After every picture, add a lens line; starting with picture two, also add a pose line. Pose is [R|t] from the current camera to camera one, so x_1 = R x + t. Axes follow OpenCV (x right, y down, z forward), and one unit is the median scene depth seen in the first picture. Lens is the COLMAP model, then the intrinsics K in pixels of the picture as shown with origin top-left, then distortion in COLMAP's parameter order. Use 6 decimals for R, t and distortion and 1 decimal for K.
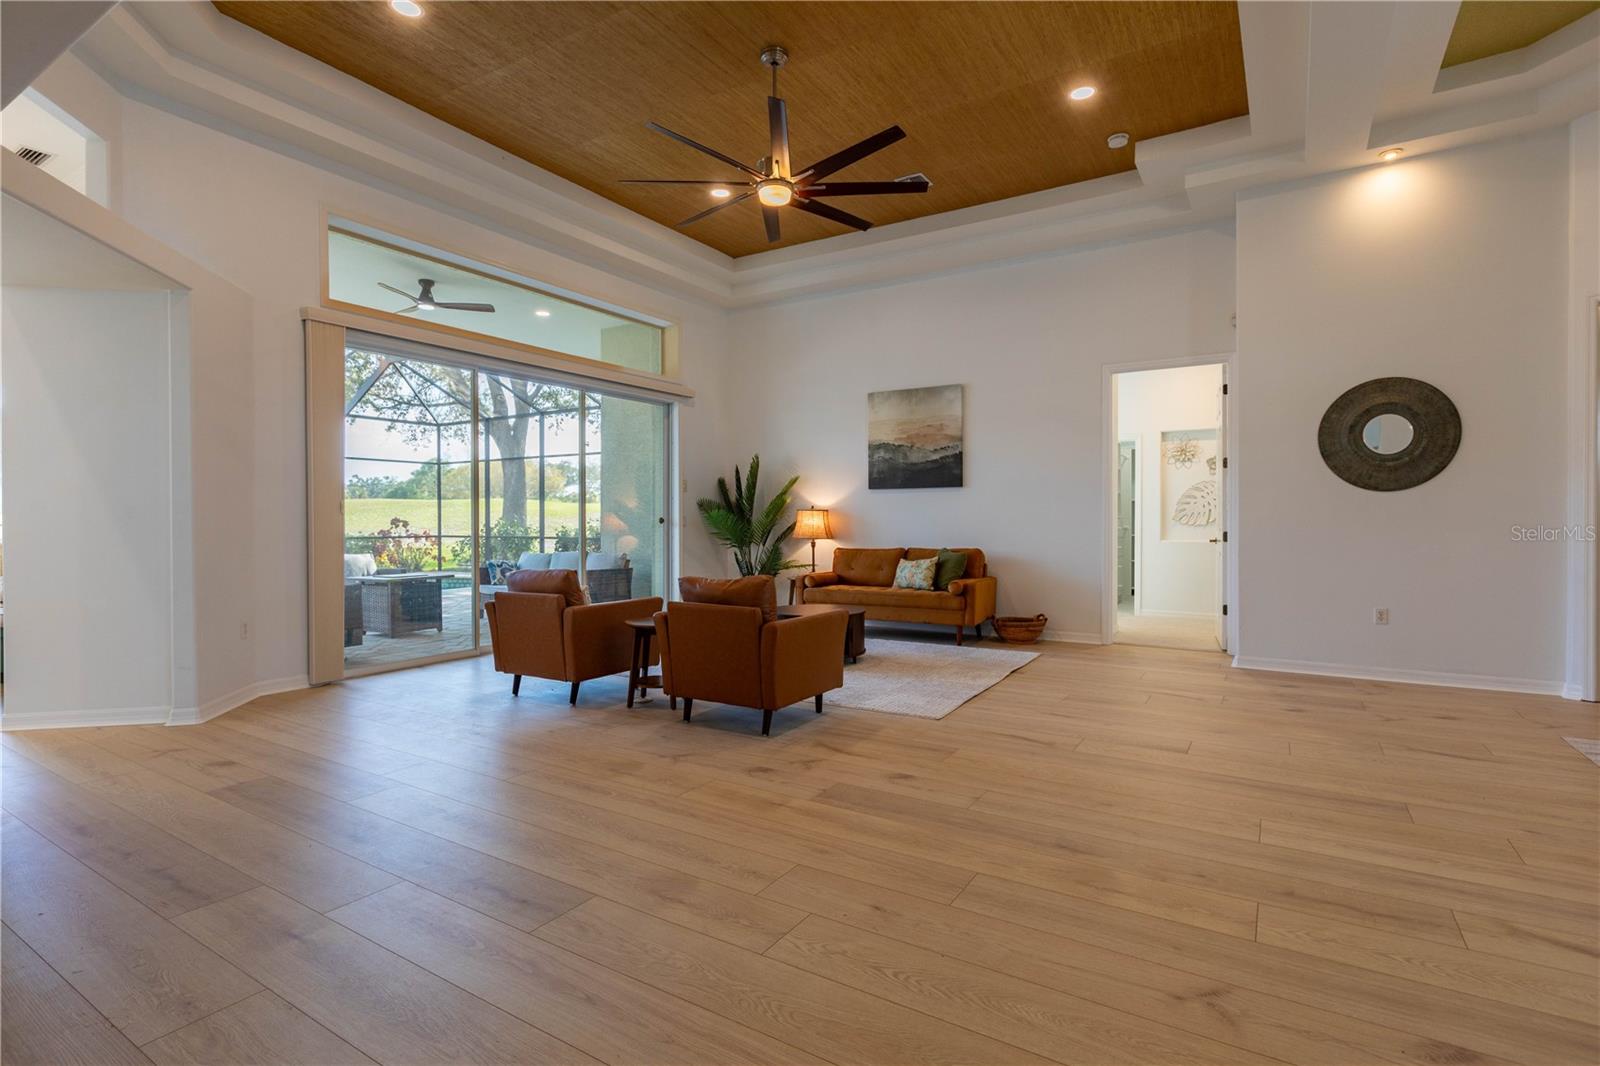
lens RADIAL K [[765.6, 0, 805.9], [0, 765.6, 517.2], [0, 0, 1]] dist [-0.002322, -0.000160]
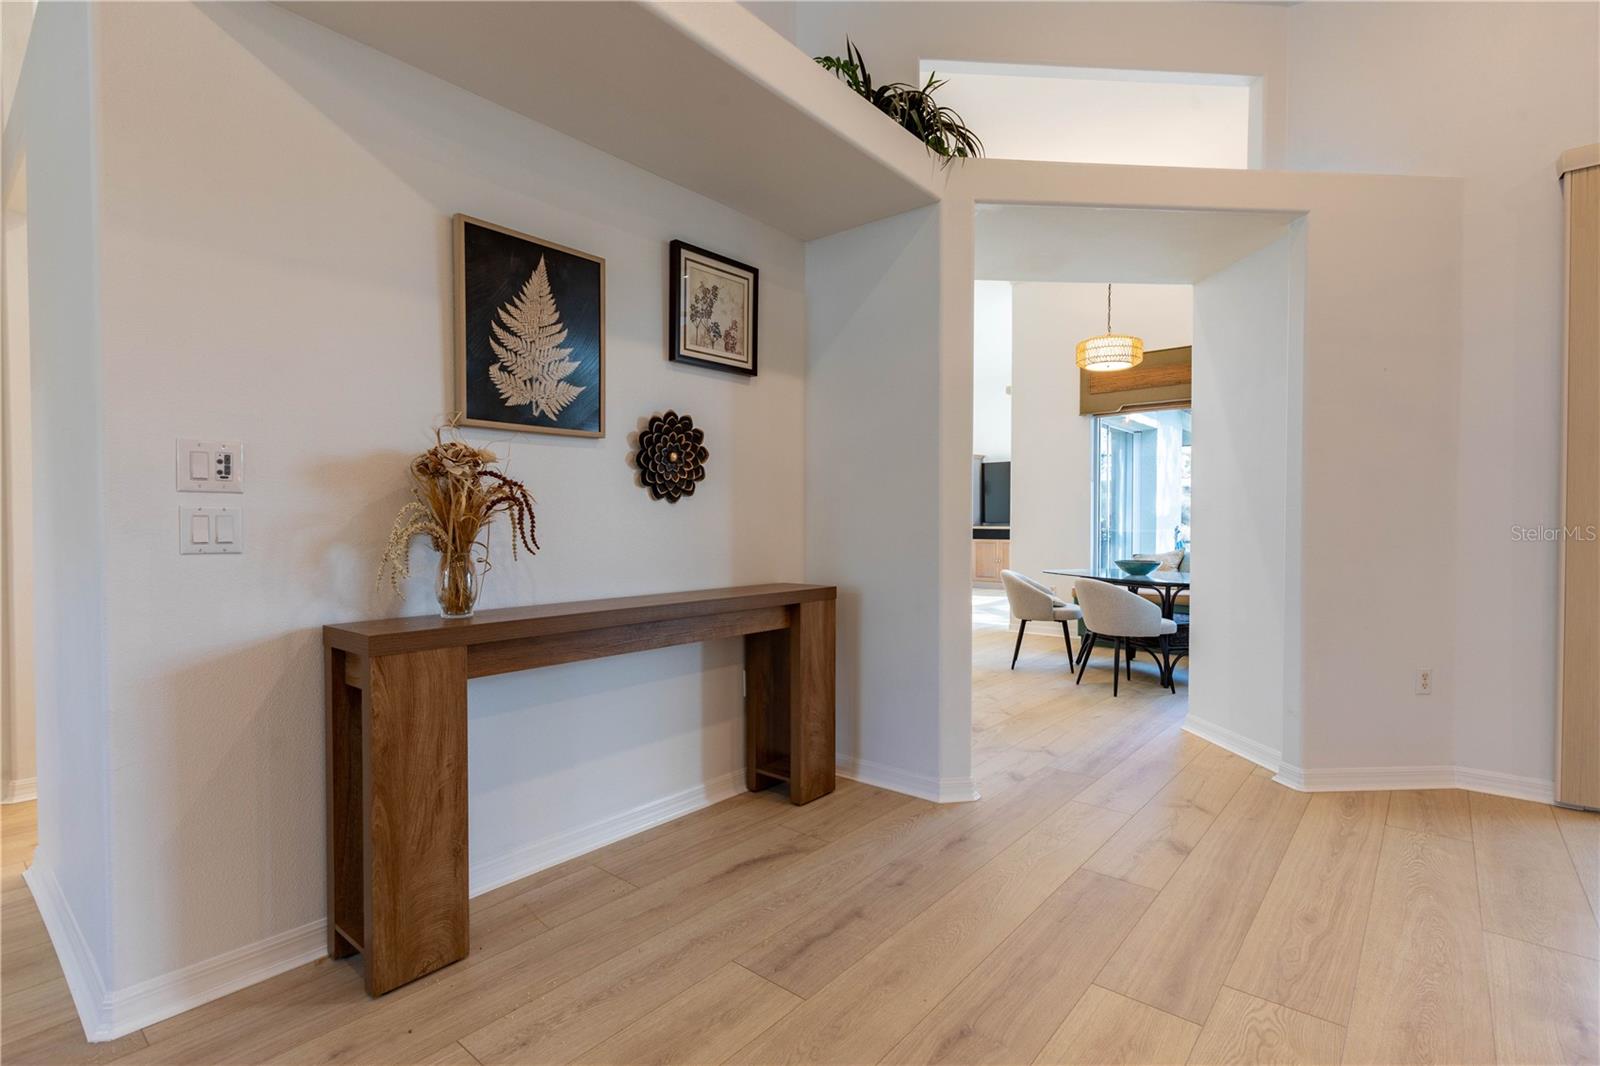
lens RADIAL K [[757.1, 0, 778.5], [0, 757.1, 533.9], [0, 0, 1]] dist [-0.000982, -0.000260]
pose [[-0.156168, 0.017554, -0.987575, 0.009491], [0.004237, 0.999845, 0.017102, 0.001398], [0.987721, -0.001513, -0.156218, 0.342423]]
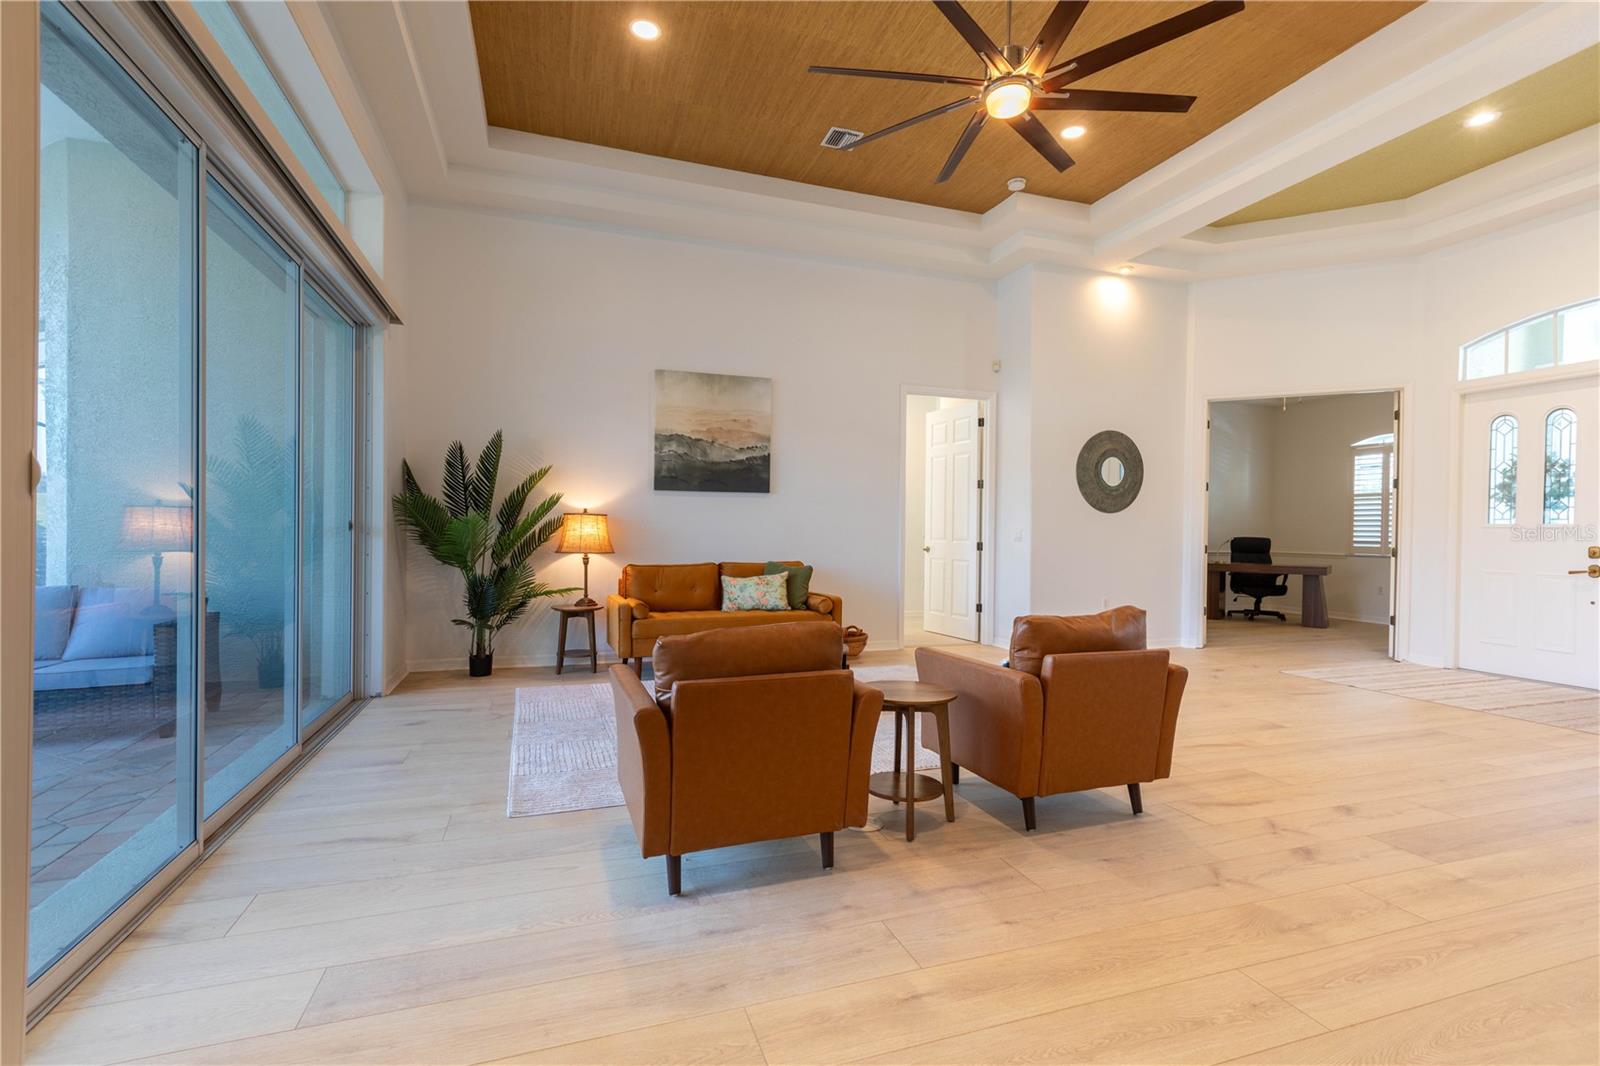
lens RADIAL K [[739.9, 0, 800.0], [0, 739.9, 533.0], [0, 0, 1]] dist [0.003695, 0.000663]
pose [[0.628051, 0.002504, 0.778168, -0.451024], [-0.015266, 0.999842, 0.009103, -0.000987], [-0.778022, -0.017597, 0.627990, 0.423226]]
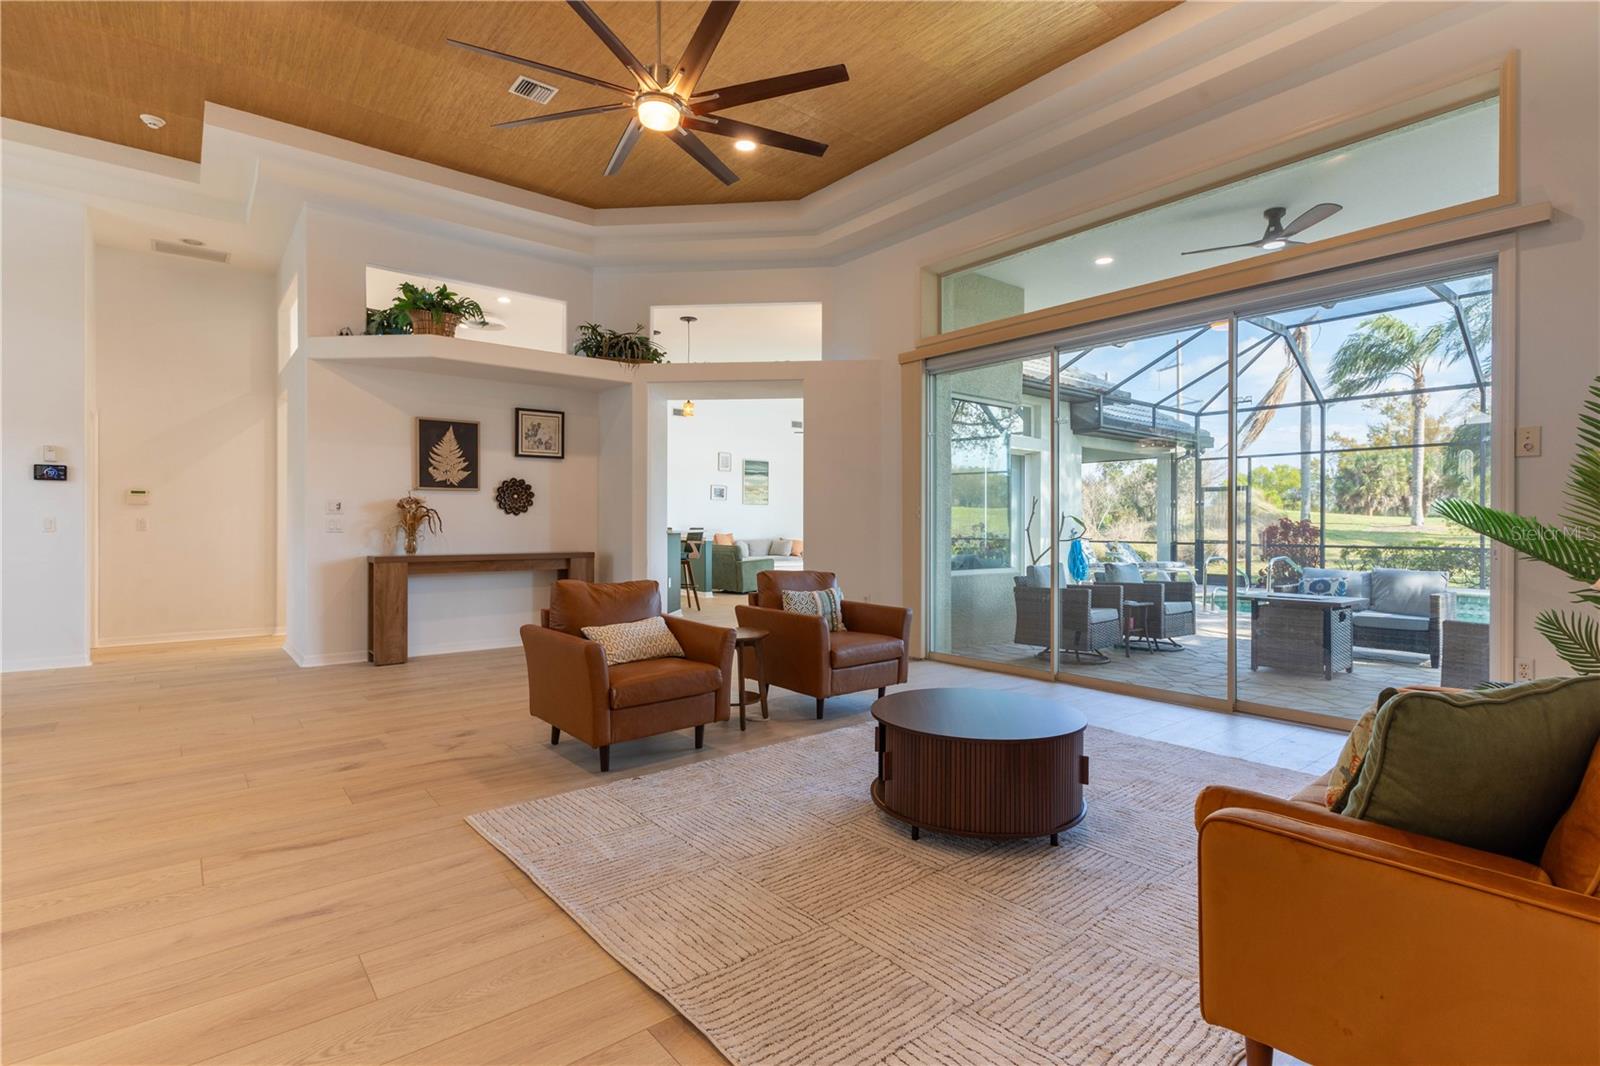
lens RADIAL K [[763.8, 0, 795.7], [0, 763.8, 525.0], [0, 0, 1]] dist [0.002524, 0.000879]
pose [[-0.324936, 0.000925, -0.945735, 0.406023], [0.001328, 0.999999, 0.000522, 0.003476], [0.945735, -0.001086, -0.324937, 0.850170]]
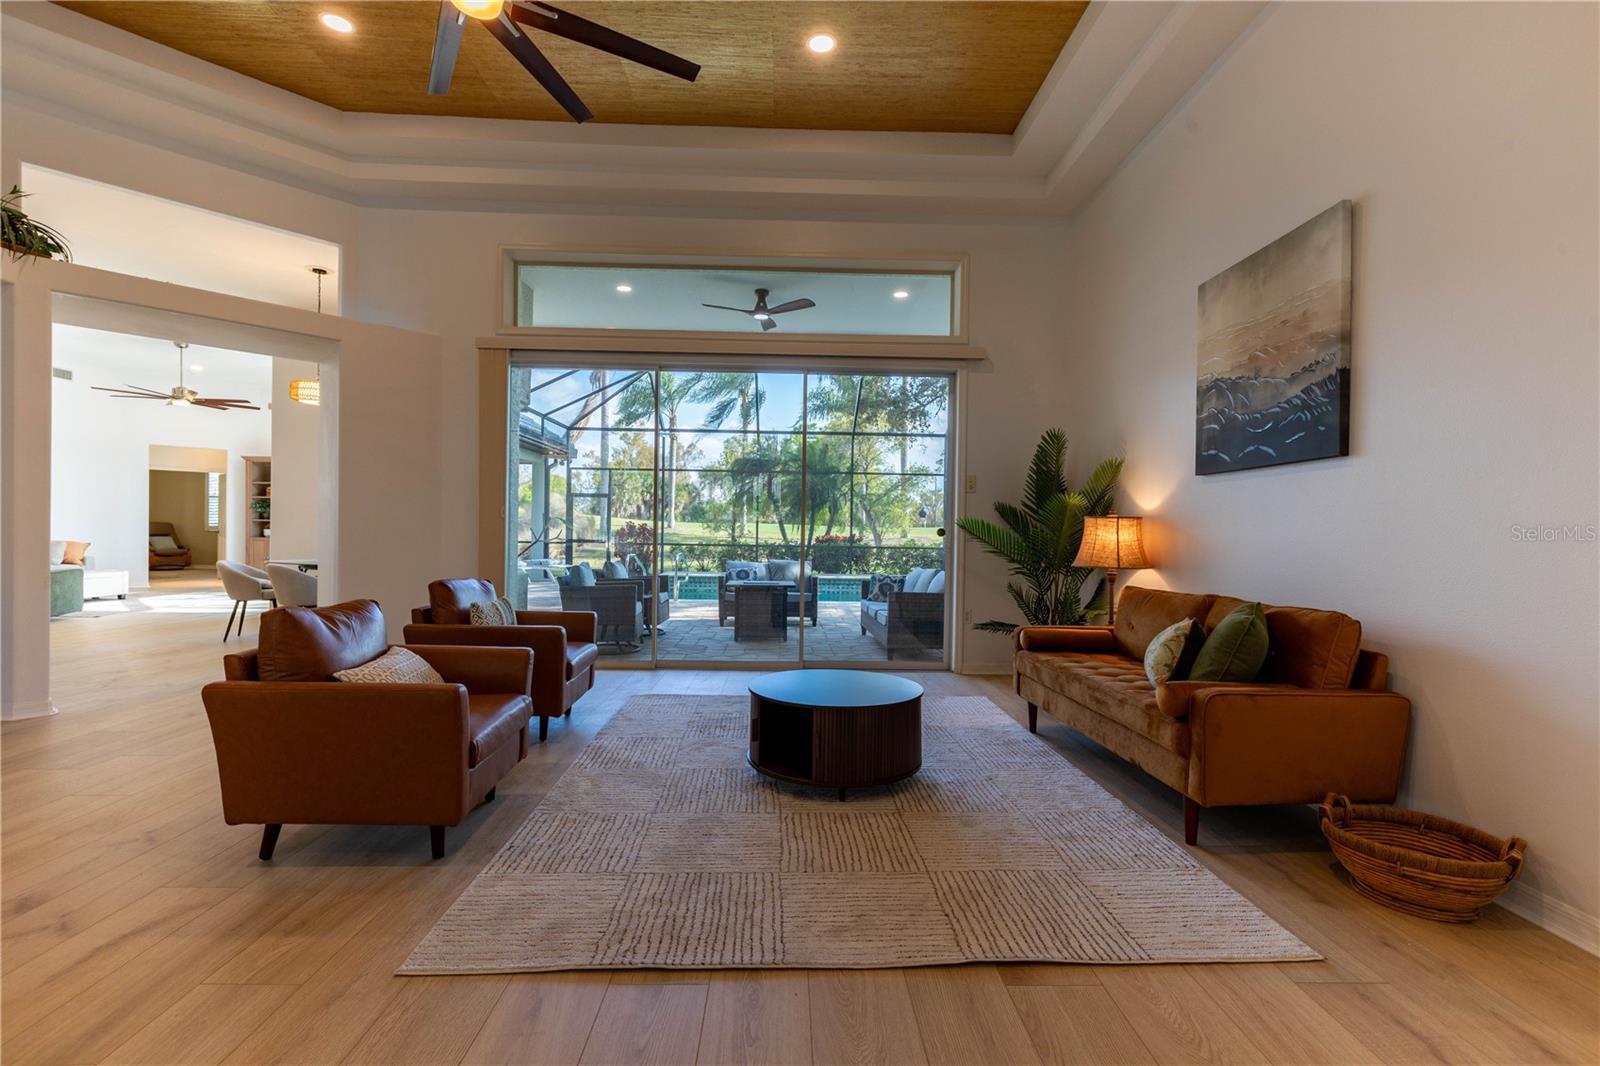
lens RADIAL K [[739.9, 0, 800.0], [0, 739.9, 533.0], [0, 0, 1]] dist [0.003695, 0.000663]
pose [[0.552878, 0.013719, -0.833149, 0.370811], [-0.015334, 0.999863, 0.006288, 0.002867], [0.833121, 0.009298, 0.553012, 0.543676]]
